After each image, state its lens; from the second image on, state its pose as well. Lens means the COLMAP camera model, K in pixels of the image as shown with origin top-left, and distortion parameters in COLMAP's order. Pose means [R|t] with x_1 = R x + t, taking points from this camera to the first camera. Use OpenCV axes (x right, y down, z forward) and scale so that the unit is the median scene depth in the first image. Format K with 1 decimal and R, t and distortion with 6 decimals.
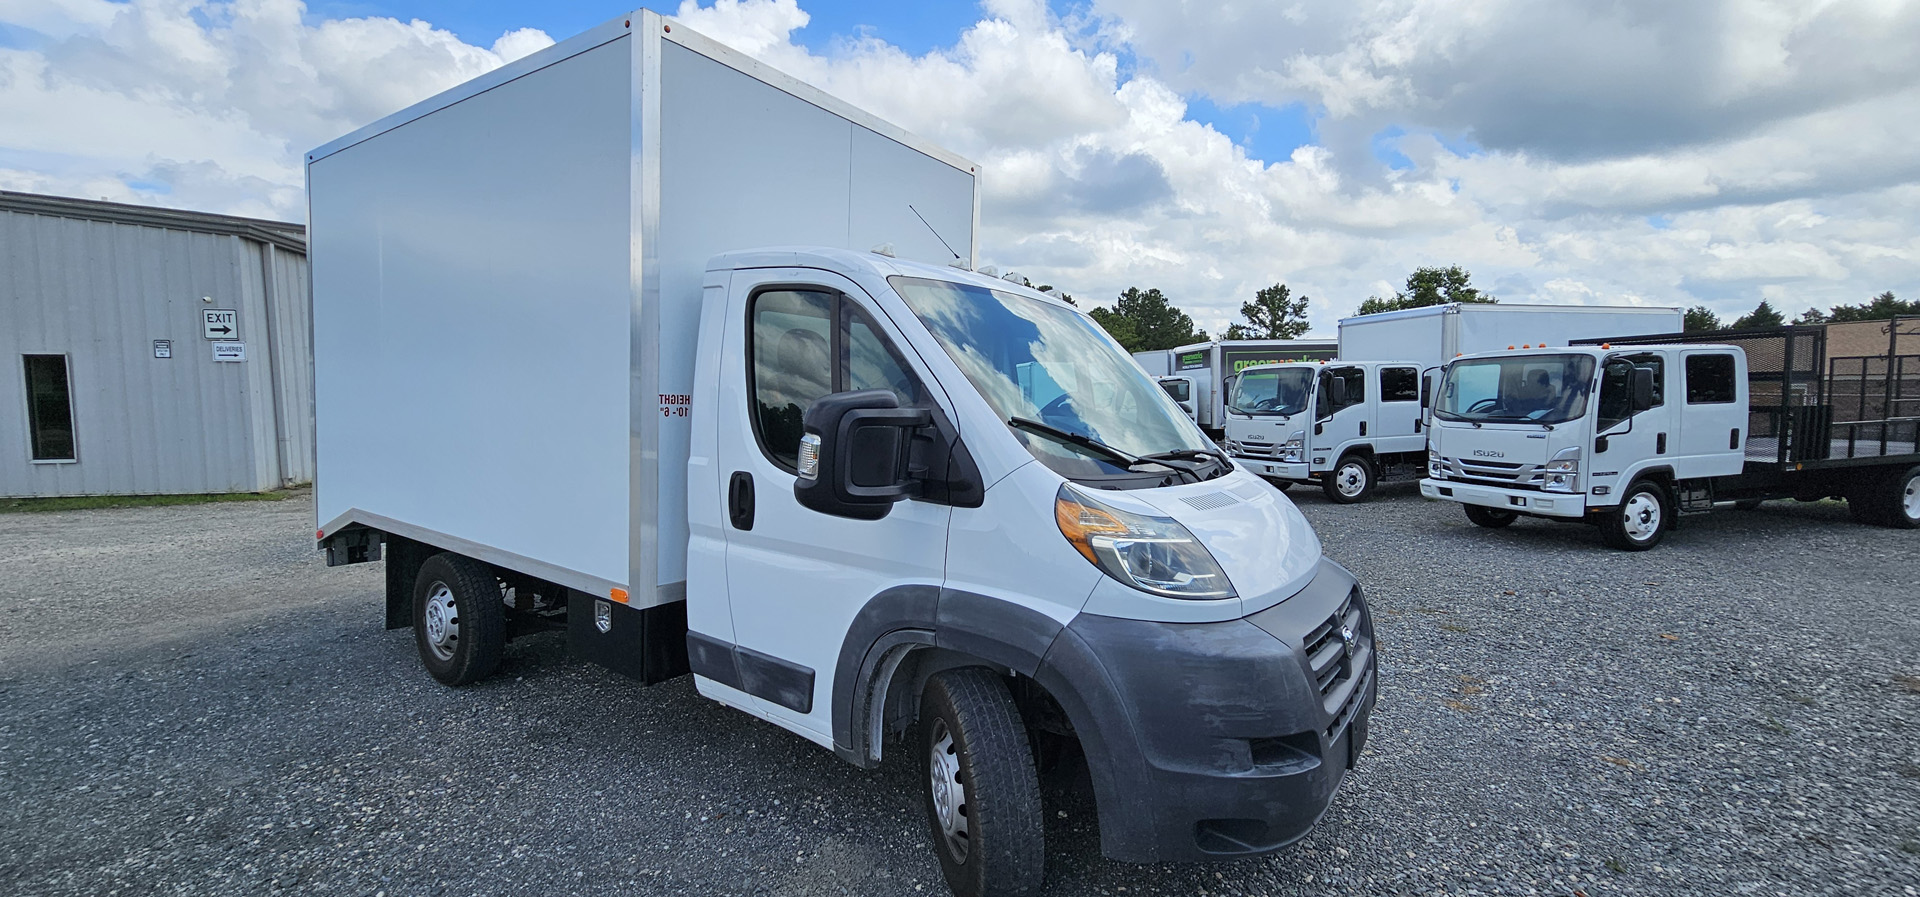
lens RADIAL K [[810.7, 0, 953.8], [0, 810.7, 447.7], [0, 0, 1]] dist [-0.014232, -0.000025]
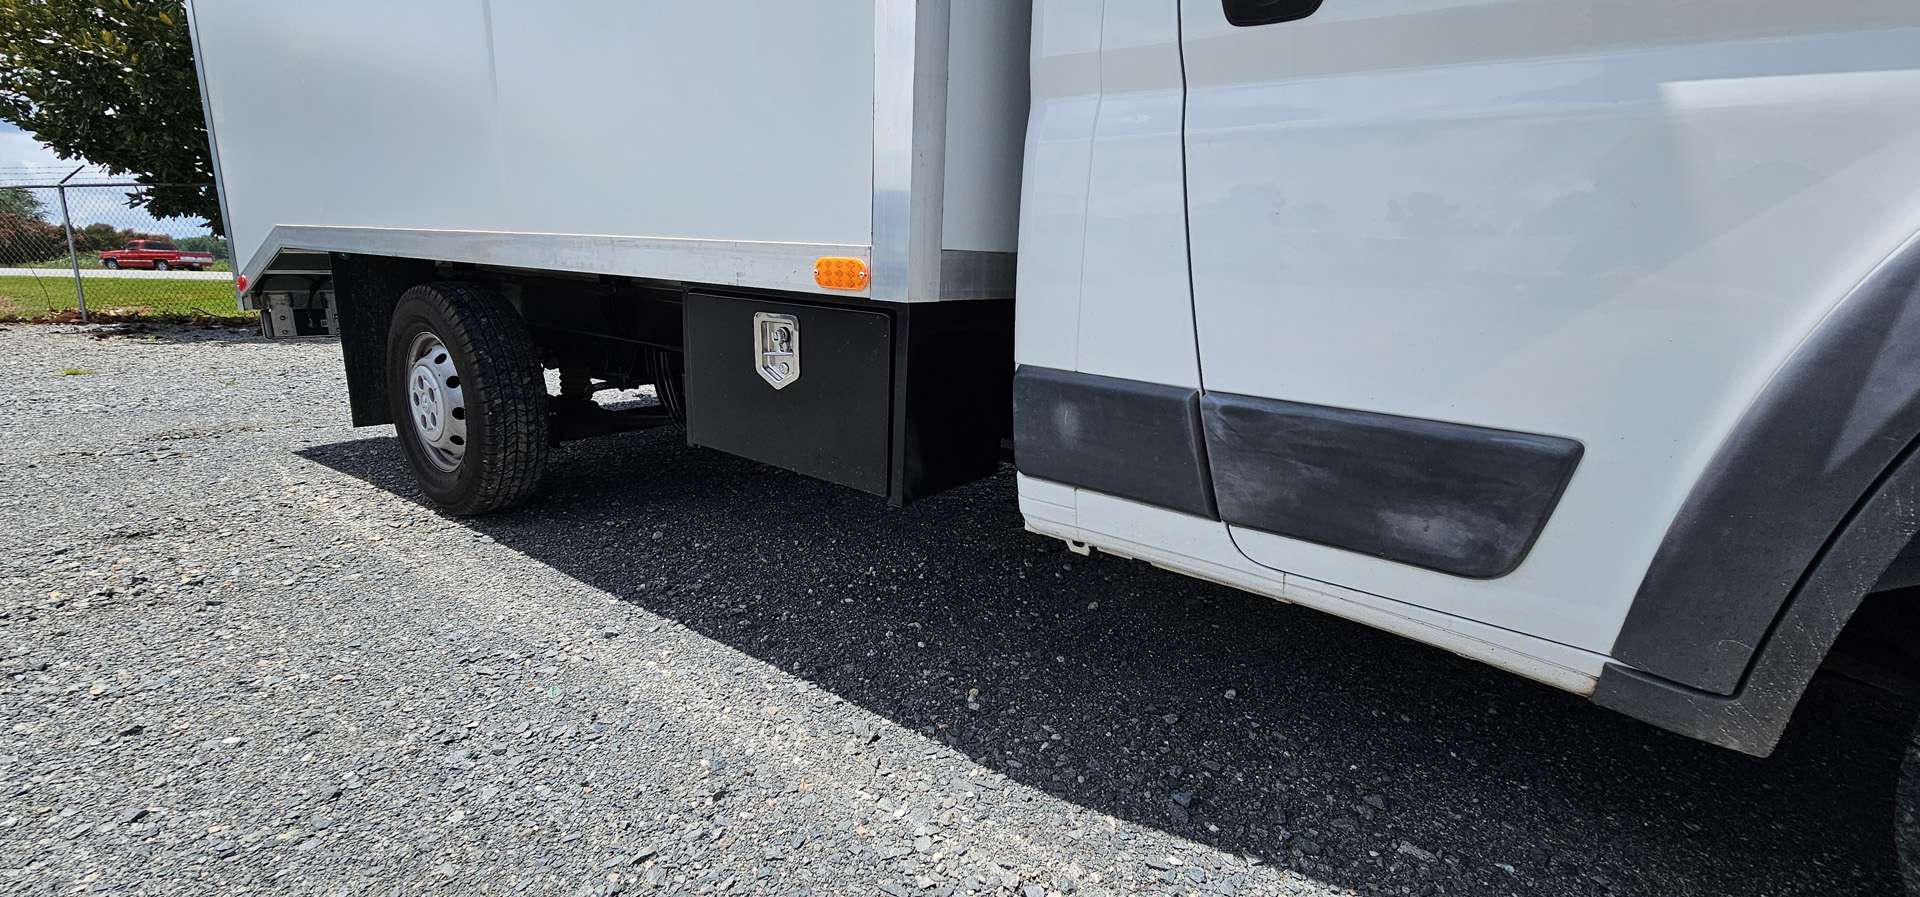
lens RADIAL K [[792.5, 0, 960.0], [0, 792.5, 448.5], [0, 0, 1]] dist [0.000811, 0.000116]
pose [[0.999790, 0.010879, -0.017383, -0.373273], [-0.007699, 0.984800, 0.173519, 0.211705], [0.019006, -0.173348, 0.984677, 0.653359]]
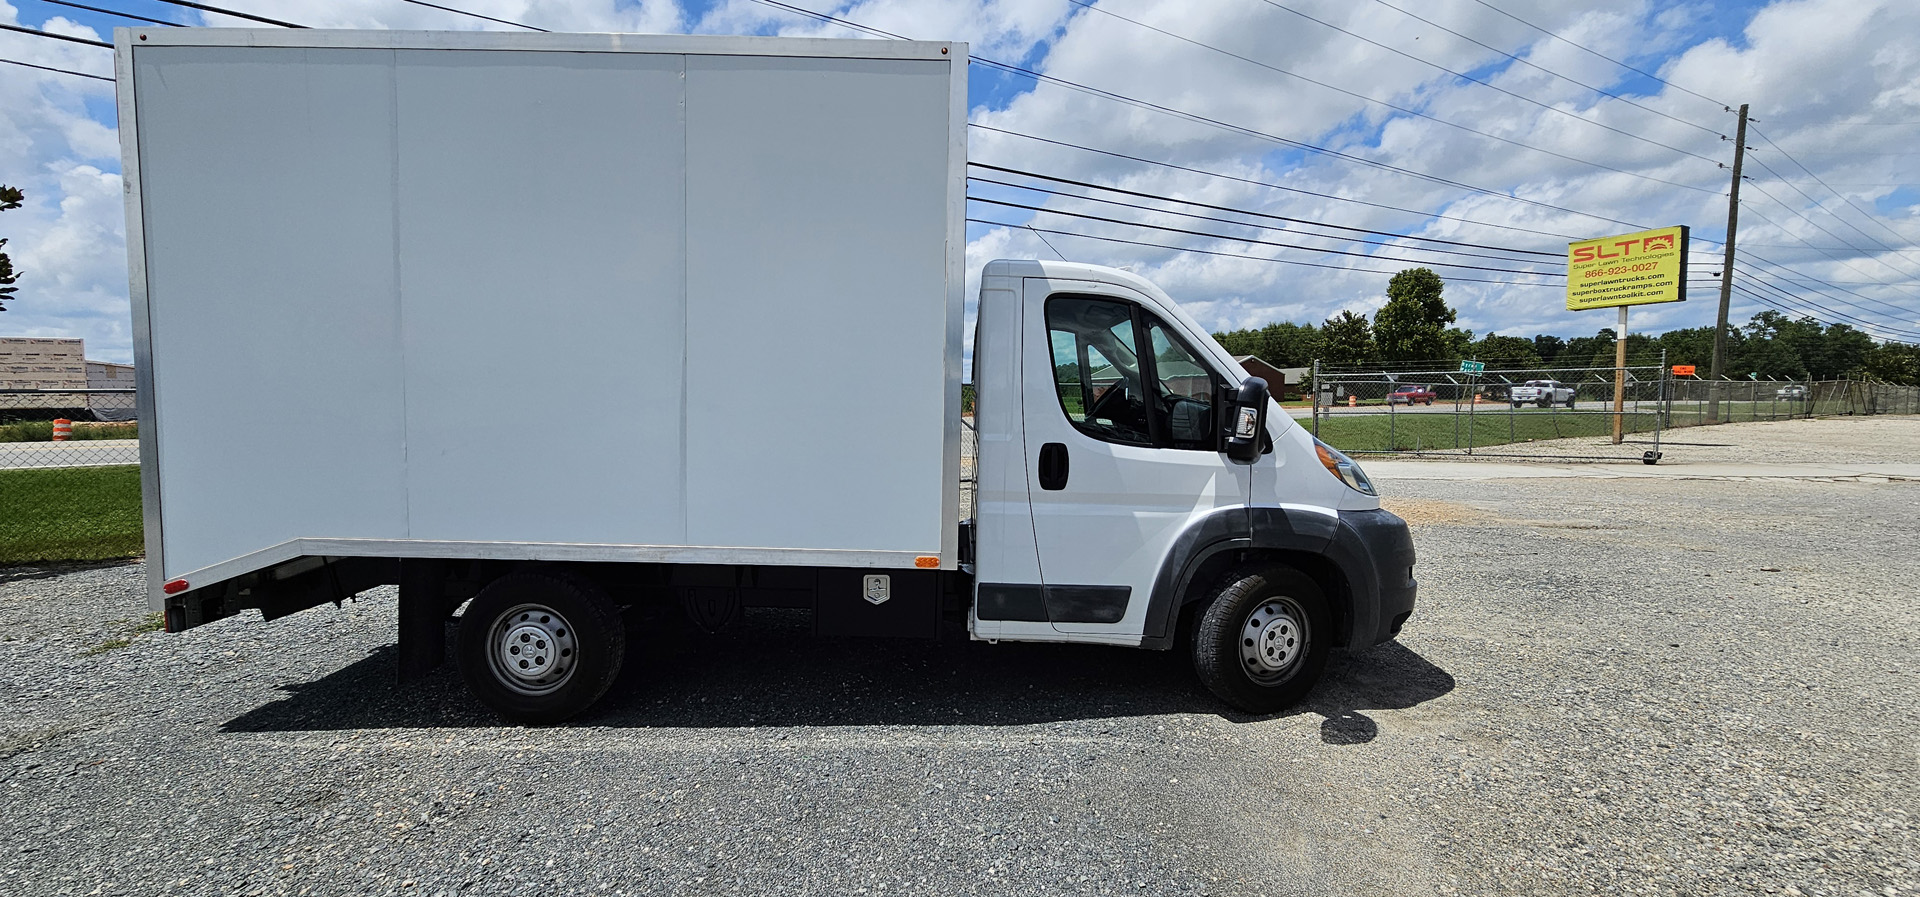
lens RADIAL K [[792.5, 0, 960.0], [0, 792.5, 448.5], [0, 0, 1]] dist [0.000811, 0.000116]
pose [[0.821417, -0.062867, 0.566853, -1.055572], [0.044895, 0.997949, 0.045622, -0.023701], [-0.568559, -0.012026, 0.822555, 0.080486]]
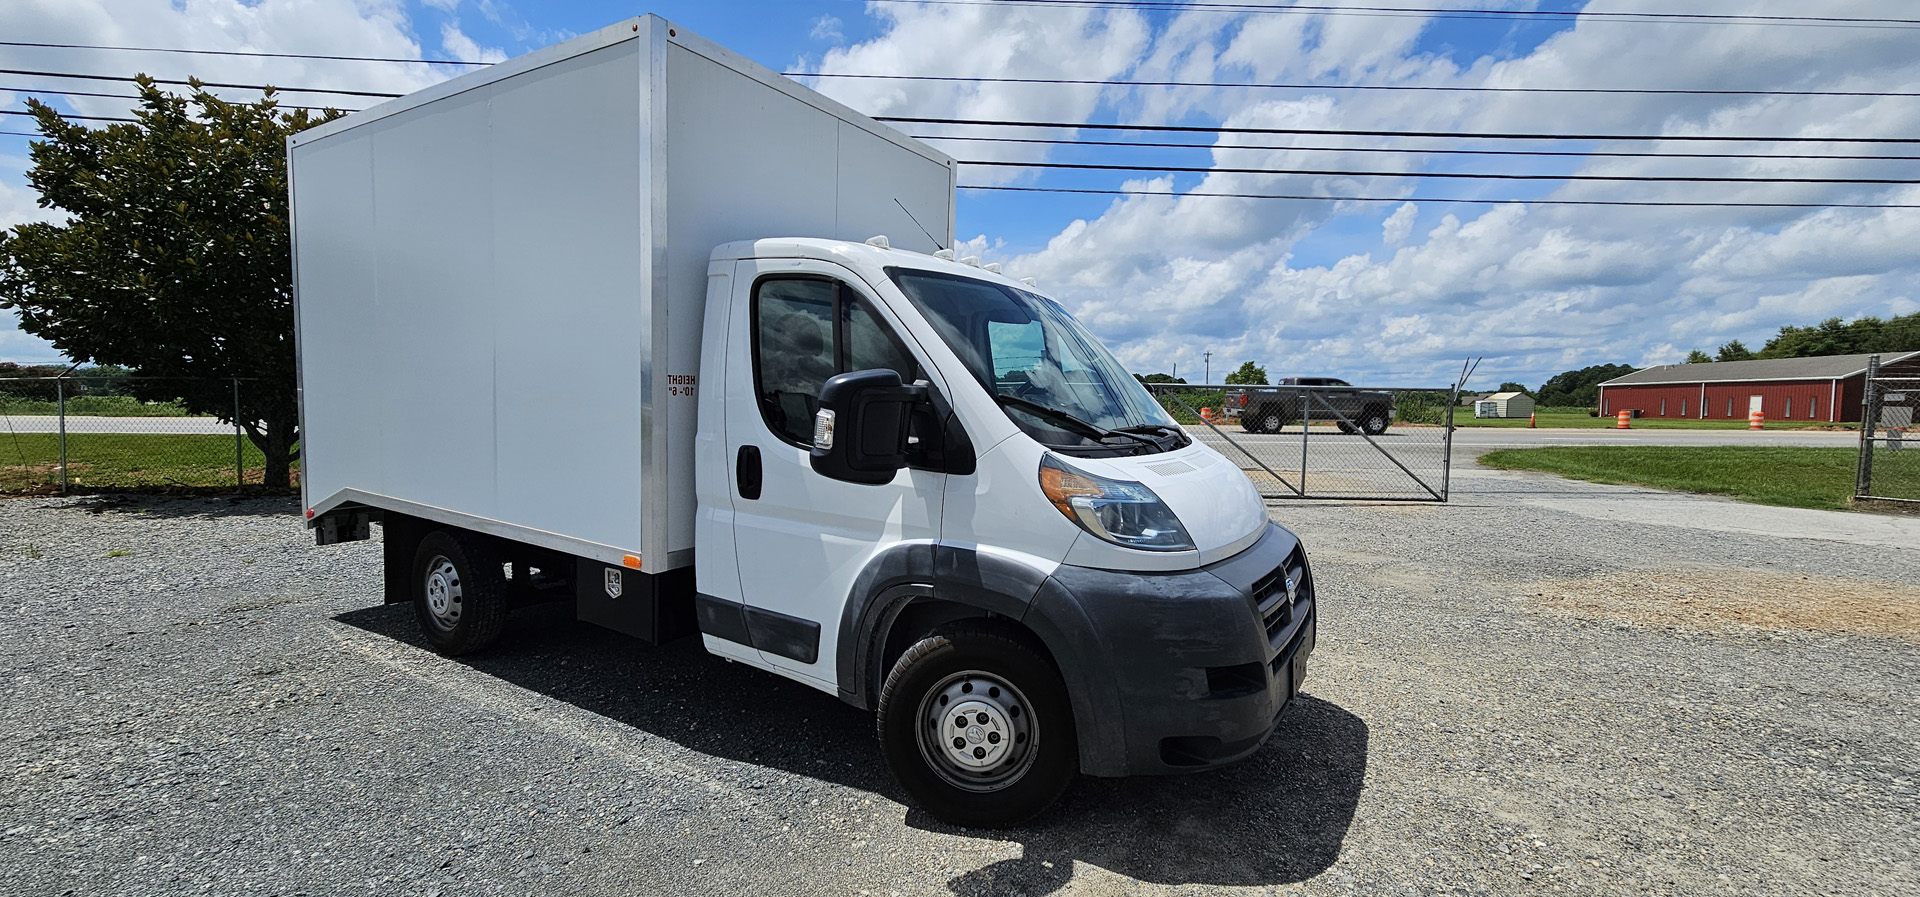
lens RADIAL K [[792.5, 0, 960.0], [0, 792.5, 448.5], [0, 0, 1]] dist [0.000811, 0.000116]
pose [[0.998400, -0.007441, 0.056060, -0.036668], [0.006049, 0.999670, 0.024958, 0.008177], [-0.056228, -0.024579, 0.998115, -0.082969]]
